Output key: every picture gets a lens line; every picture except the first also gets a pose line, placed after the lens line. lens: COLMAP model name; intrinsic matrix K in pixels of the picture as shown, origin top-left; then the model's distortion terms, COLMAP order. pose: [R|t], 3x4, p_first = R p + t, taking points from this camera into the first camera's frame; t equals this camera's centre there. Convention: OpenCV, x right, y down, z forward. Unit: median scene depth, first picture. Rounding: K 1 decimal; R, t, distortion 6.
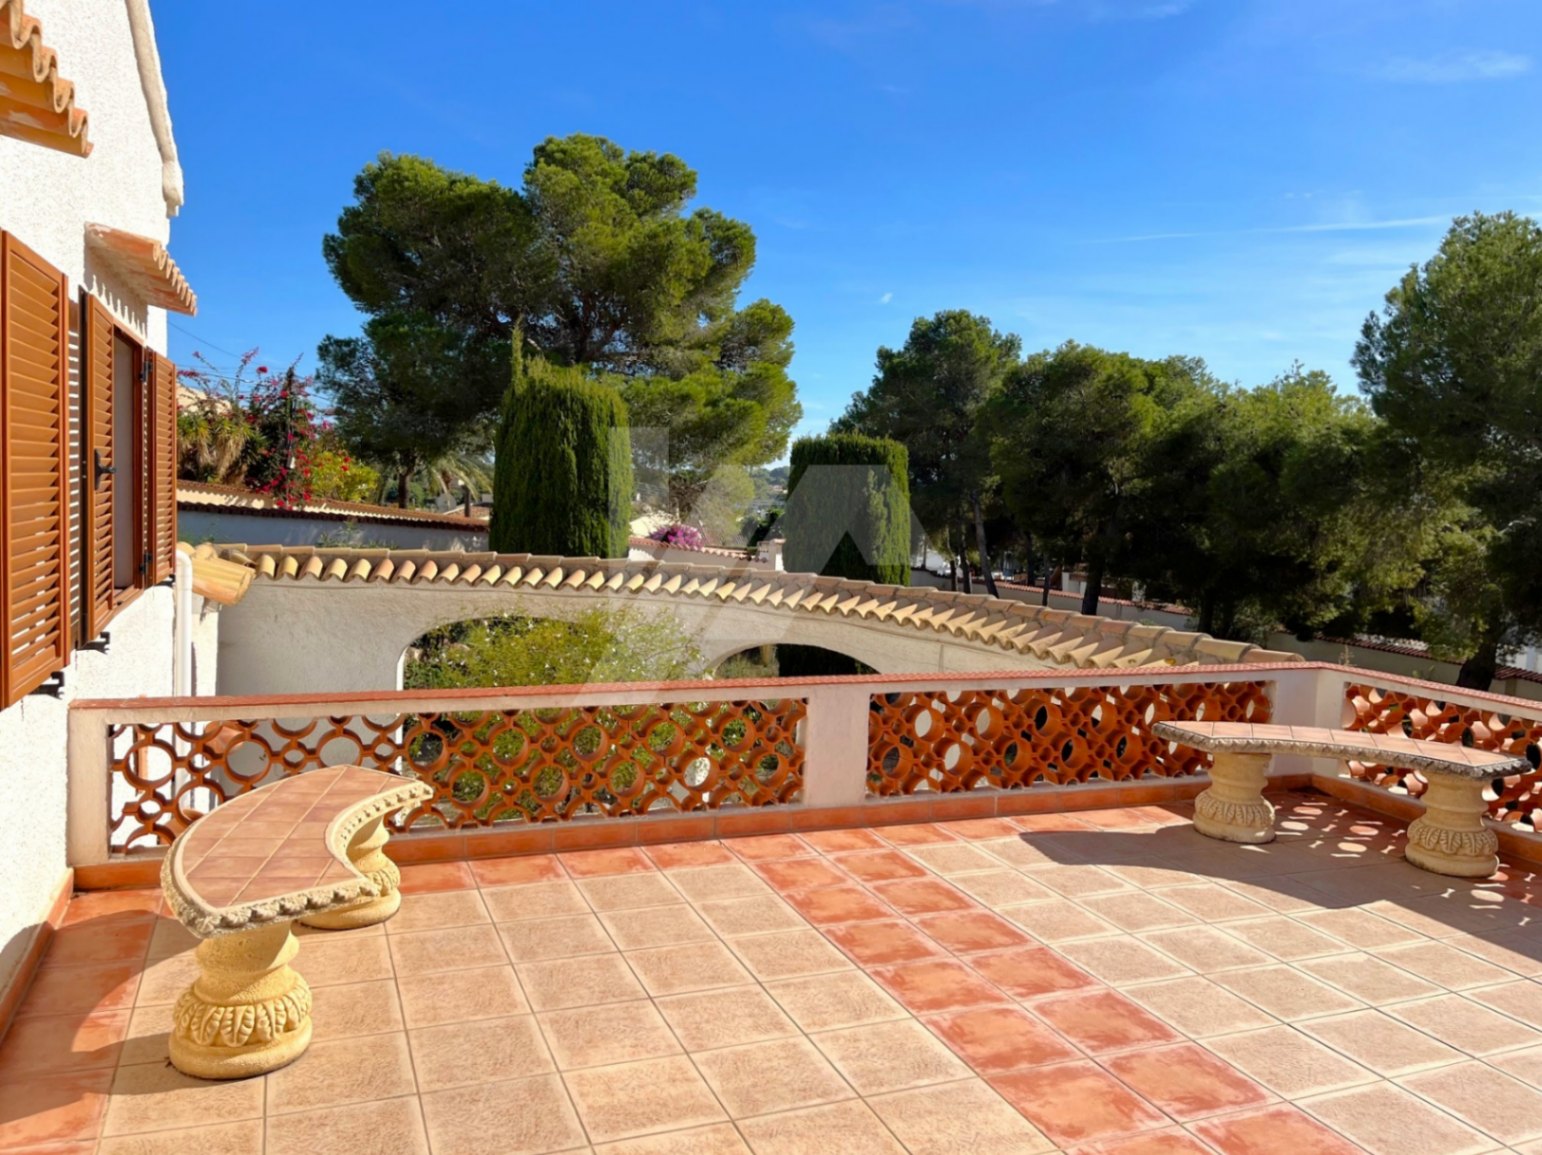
lens RADIAL K [[1167.2, 0, 771.0], [0, 1167.2, 577.5], [0, 0, 1]] dist [0.003854, 0.000146]
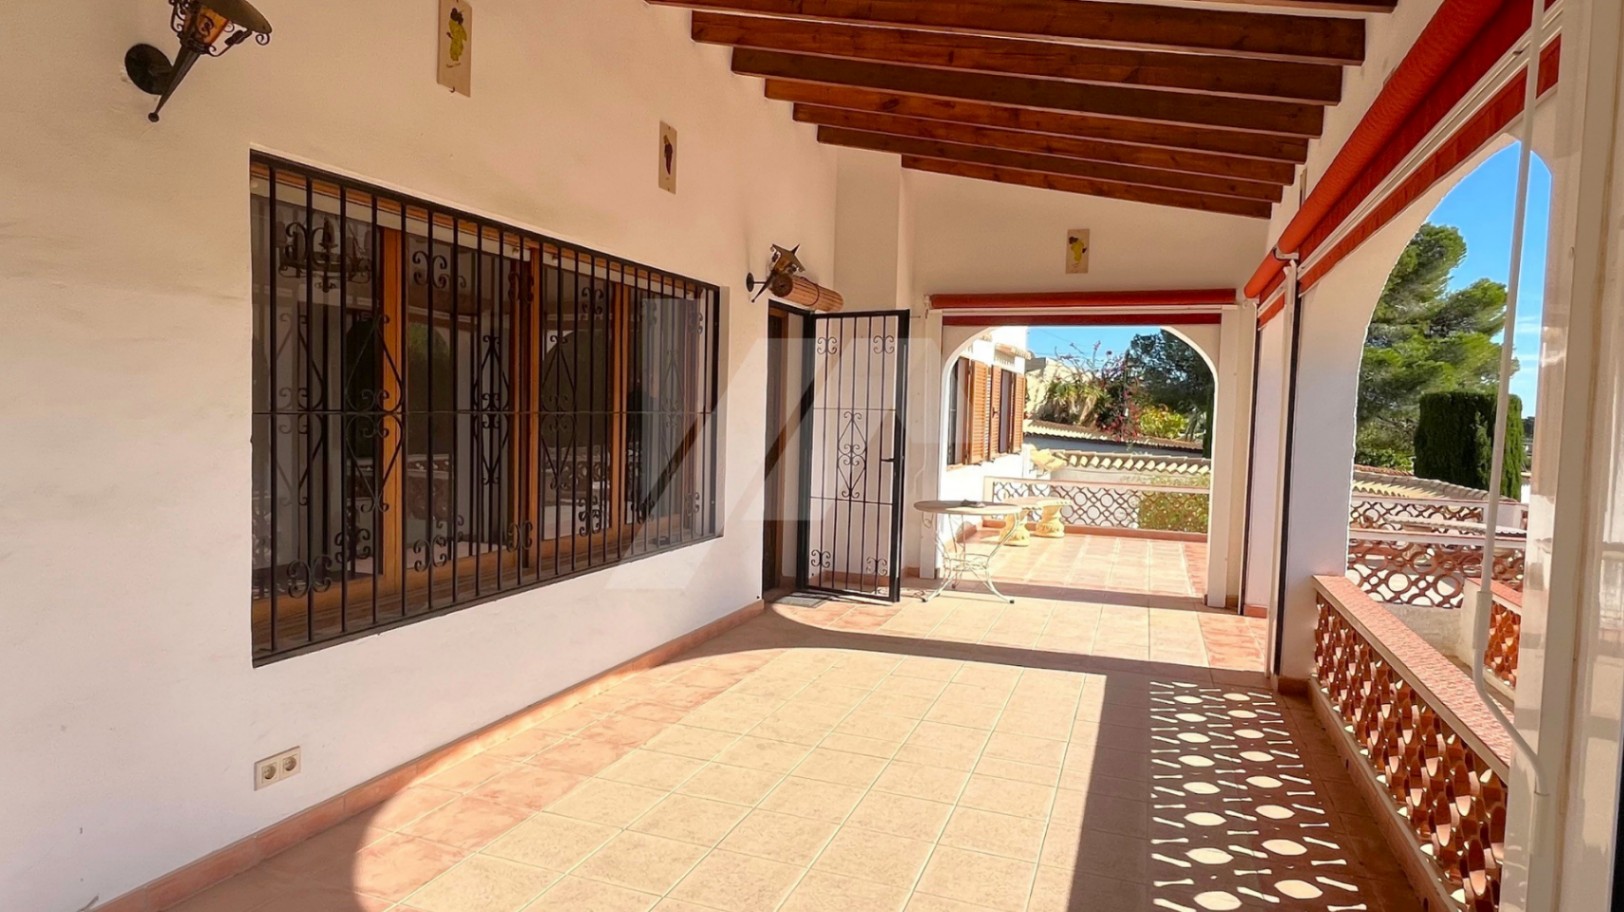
lens RADIAL K [[941.7, 0, 808.4], [0, 941.7, 455.0], [0, 0, 1]] dist [-0.006019, -0.000535]
pose [[0.737778, 0.019120, -0.674773, 0.175658], [-0.055053, 0.997973, -0.031916, 0.029702], [0.672795, 0.060695, 0.737335, -0.276884]]
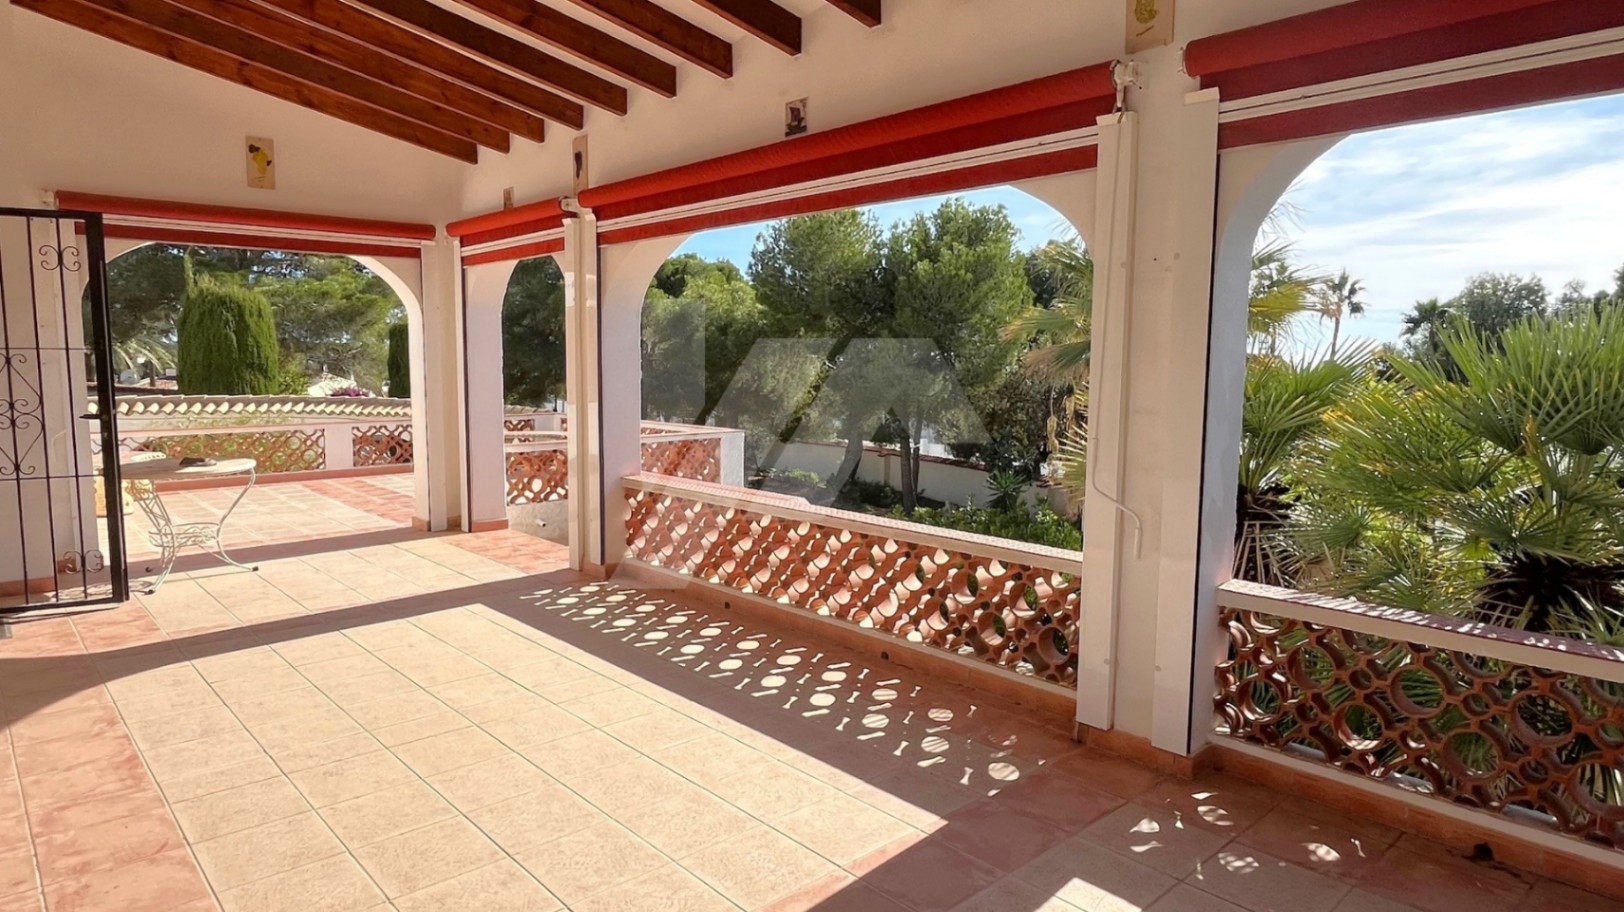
lens RADIAL K [[941.7, 0, 808.4], [0, 941.7, 455.0], [0, 0, 1]] dist [-0.006019, -0.000535]
pose [[0.936187, -0.066582, 0.345139, 0.070866], [0.055215, 0.997562, 0.042672, 0.029270], [-0.347139, -0.020892, 0.937581, -0.306321]]
